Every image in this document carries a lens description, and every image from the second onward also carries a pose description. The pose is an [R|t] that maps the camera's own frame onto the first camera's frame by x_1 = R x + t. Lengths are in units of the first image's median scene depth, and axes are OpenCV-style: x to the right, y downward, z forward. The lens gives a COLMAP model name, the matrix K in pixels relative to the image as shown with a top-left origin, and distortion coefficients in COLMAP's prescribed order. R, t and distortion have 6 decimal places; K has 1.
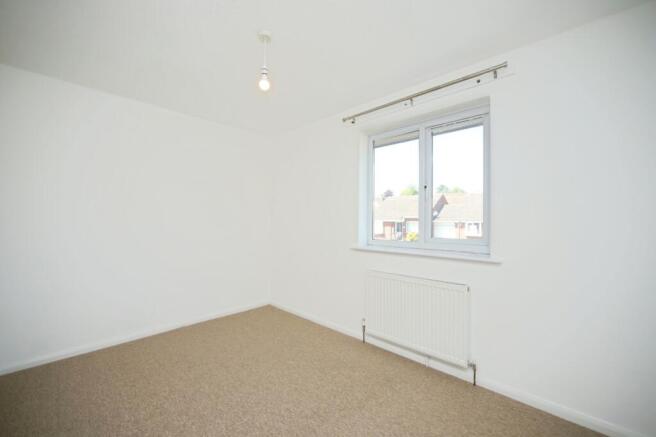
lens RADIAL K [[279.4, 0, 328.9], [0, 279.4, 218.4], [0, 0, 1]] dist [-0.002033, 0.000027]
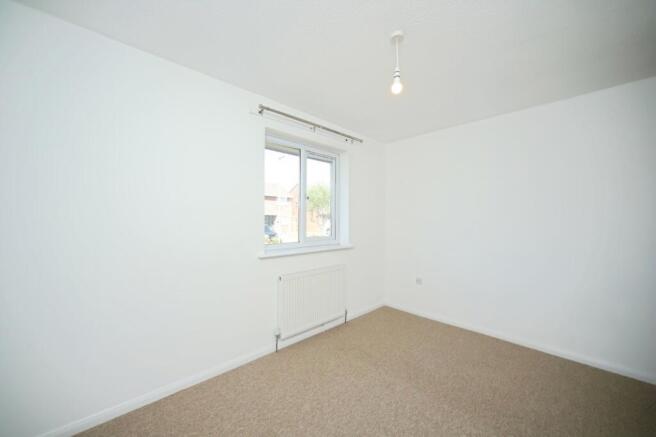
lens RADIAL K [[255.8, 0, 328.9], [0, 255.8, 220.8], [0, 0, 1]] dist [-0.000462, -0.000017]
pose [[0.012387, -0.001133, 0.999923, -0.814024], [-0.008253, 0.999965, 0.001236, -0.008630], [-0.999889, -0.008268, 0.012377, 0.885413]]
